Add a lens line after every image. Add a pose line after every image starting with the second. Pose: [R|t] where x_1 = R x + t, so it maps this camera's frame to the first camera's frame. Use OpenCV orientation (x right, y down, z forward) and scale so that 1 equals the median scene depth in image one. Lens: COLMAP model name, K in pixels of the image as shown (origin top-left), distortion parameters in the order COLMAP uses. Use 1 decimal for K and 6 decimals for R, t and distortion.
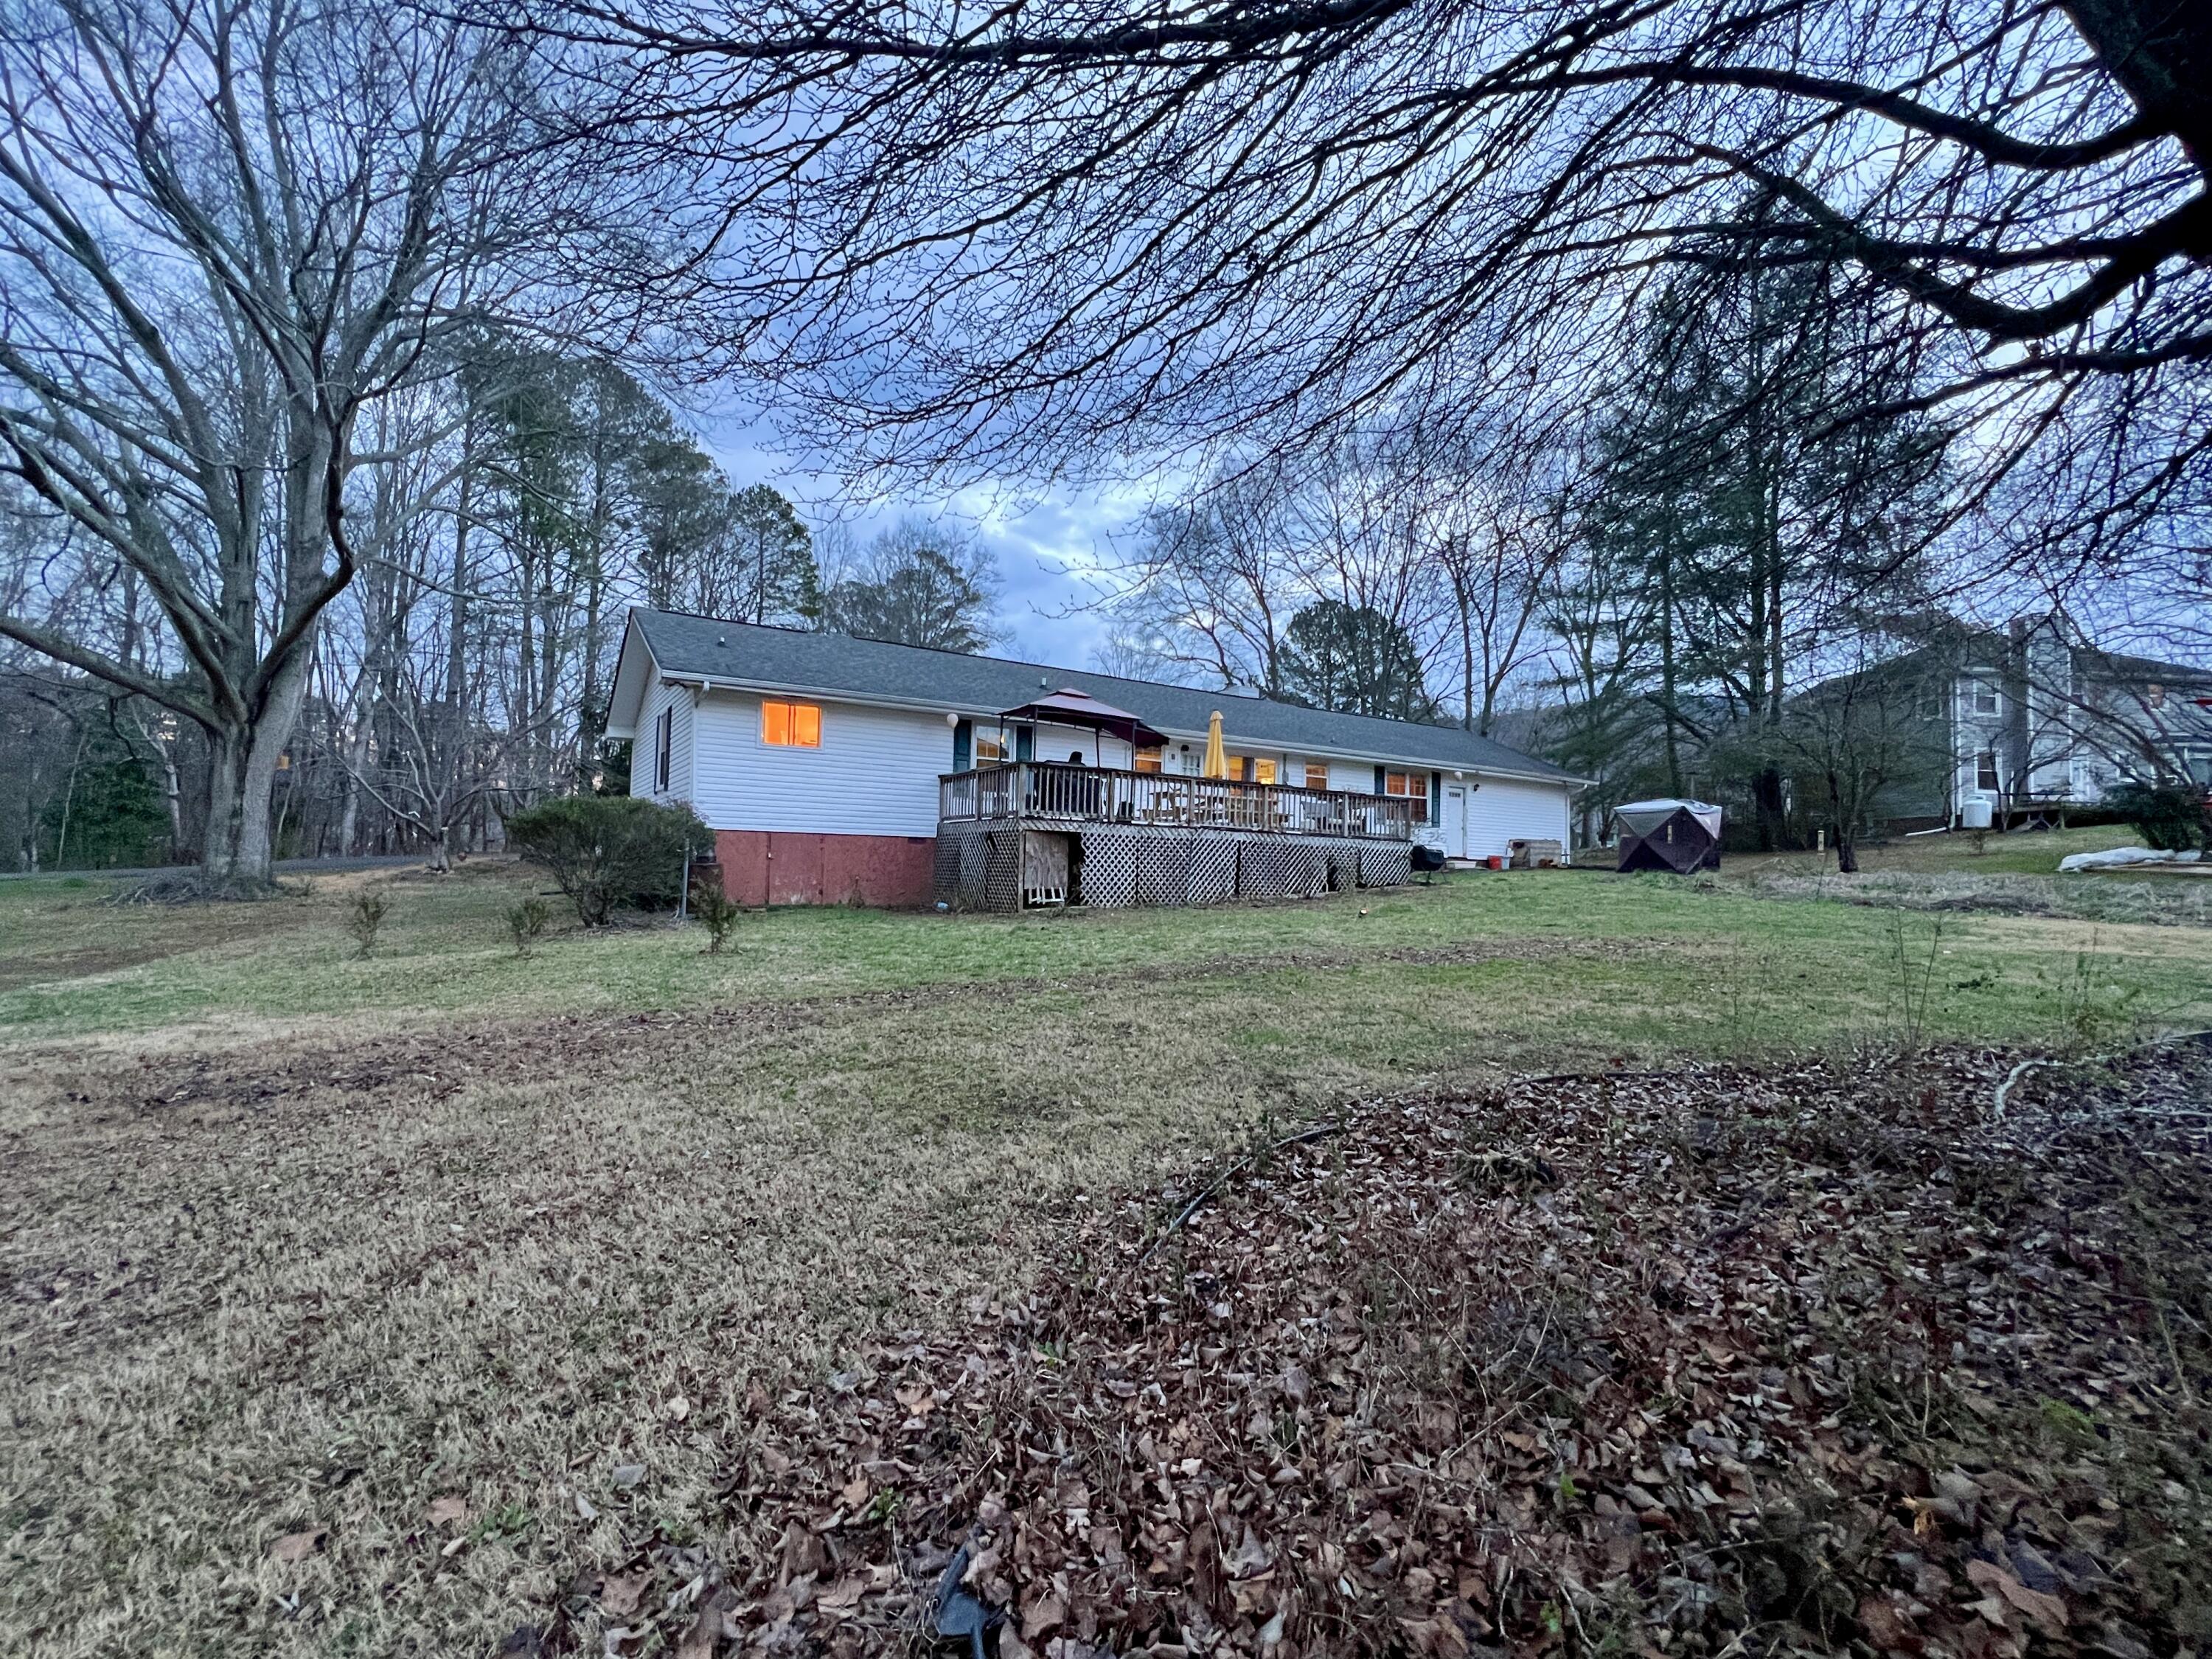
lens RADIAL K [[951.9, 0, 1096.0], [0, 951.9, 832.5], [0, 0, 1]] dist [-0.002670, 0.000493]
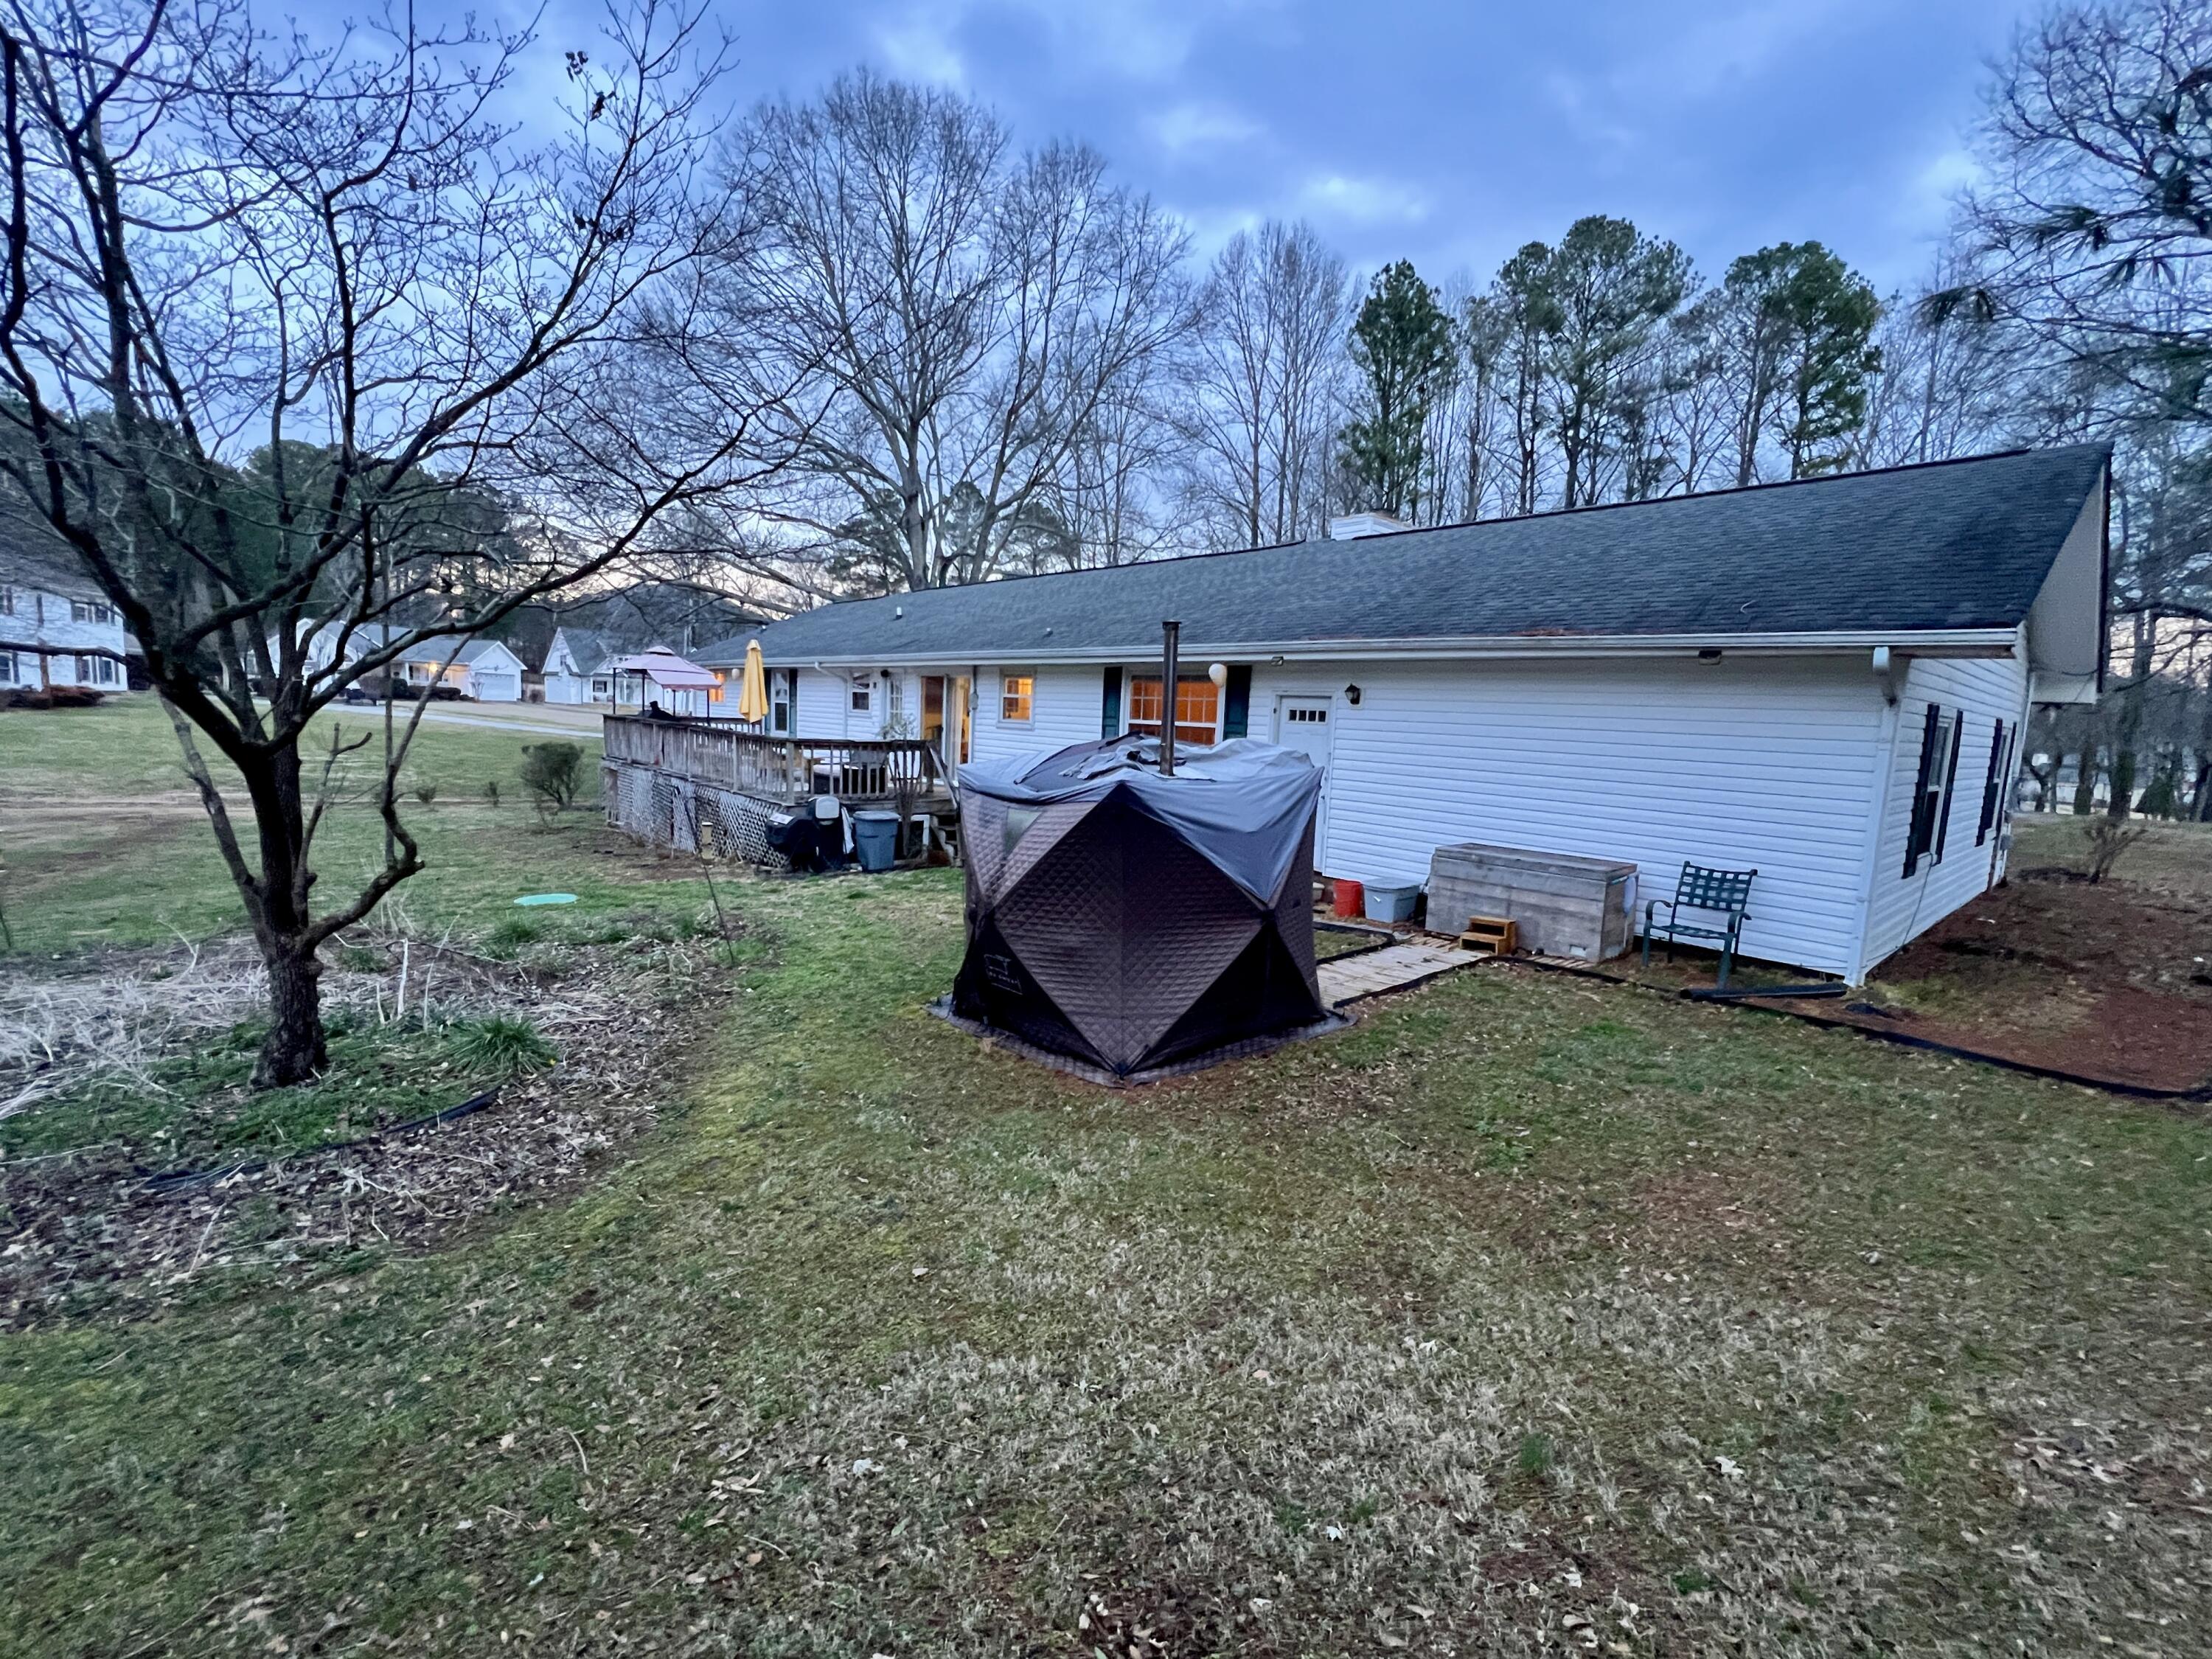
lens RADIAL K [[951.9, 0, 1100.5], [0, 951.9, 824.2], [0, 0, 1]] dist [-0.002670, 0.000493]
pose [[0.160669, 0.100828, -0.981845, 1.105869], [-0.002059, 0.994801, 0.101821, -0.049421], [0.987006, -0.014338, 0.160041, 1.210444]]
